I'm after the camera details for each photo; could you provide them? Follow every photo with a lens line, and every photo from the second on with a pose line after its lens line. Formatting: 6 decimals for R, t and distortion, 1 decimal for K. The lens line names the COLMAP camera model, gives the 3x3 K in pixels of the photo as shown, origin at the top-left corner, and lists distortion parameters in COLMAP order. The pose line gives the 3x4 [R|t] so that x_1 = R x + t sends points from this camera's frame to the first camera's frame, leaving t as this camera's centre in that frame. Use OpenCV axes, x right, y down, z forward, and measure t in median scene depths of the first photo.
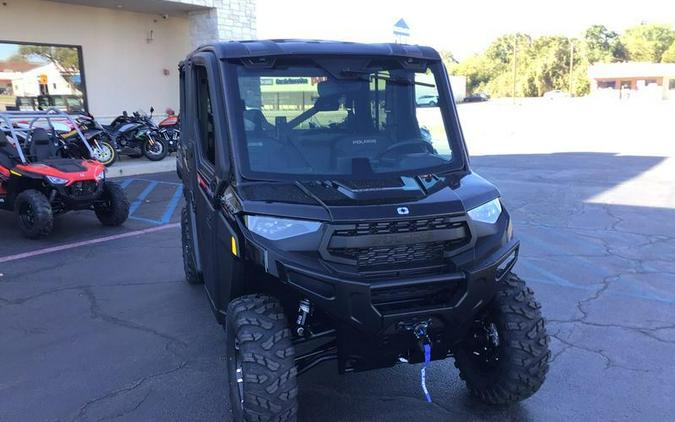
lens RADIAL K [[620.1, 0, 334.1], [0, 620.1, 230.5], [0, 0, 1]] dist [0.110921, -0.175278]
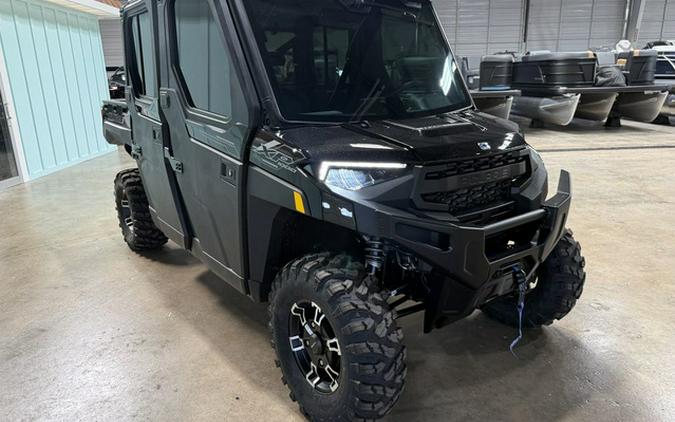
lens RADIAL K [[491.1, 0, 336.5], [0, 491.1, 223.2], [0, 0, 1]] dist [0.064299, -0.187943]
pose [[0.950419, -0.107978, 0.291625, -0.066406], [0.083470, 0.991948, 0.095250, -0.001390], [-0.299561, -0.066186, 0.951779, 0.077647]]
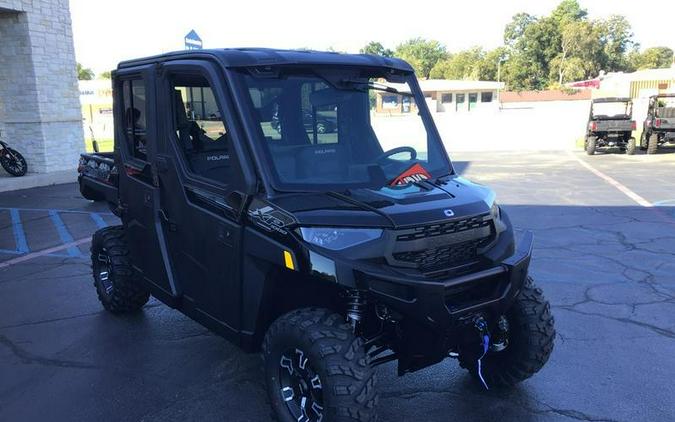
lens RADIAL K [[620.3, 0, 335.4], [0, 620.3, 239.6], [0, 0, 1]] dist [0.115467, -0.200605]
pose [[0.945679, -0.074088, 0.316548, -0.085814], [0.076050, 0.997085, 0.006169, -0.001577], [-0.316082, 0.018240, 0.948557, 0.012285]]
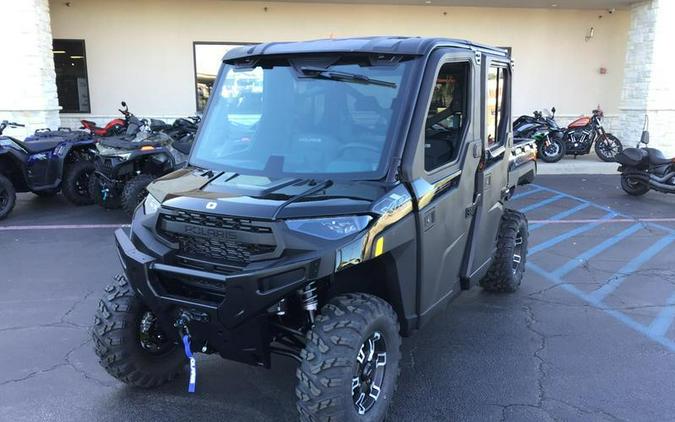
lens RADIAL K [[620.3, 0, 335.4], [0, 620.3, 239.6], [0, 0, 1]] dist [0.115467, -0.200605]
pose [[0.682895, 0.176936, -0.708765, 0.207350], [-0.167501, 0.982301, 0.083835, -0.020362], [0.711054, 0.061469, 0.700446, 0.089529]]
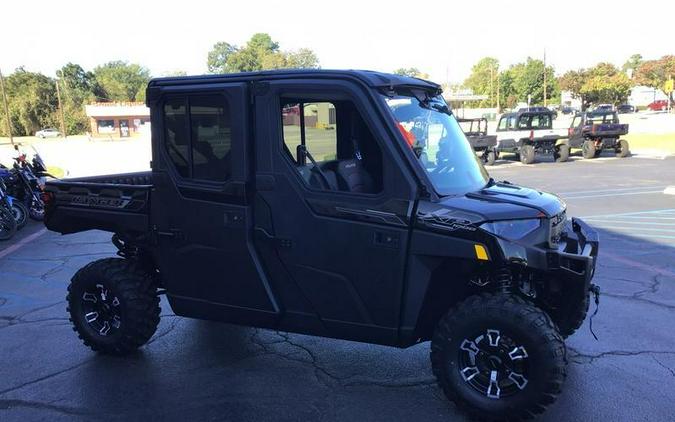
lens RADIAL K [[620.3, 0, 335.4], [0, 620.3, 239.6], [0, 0, 1]] dist [0.115467, -0.200605]
pose [[0.696968, -0.140419, 0.703220, -0.242983], [0.172546, 0.984669, 0.025606, -0.015356], [-0.696034, 0.103491, 0.710511, 0.083465]]
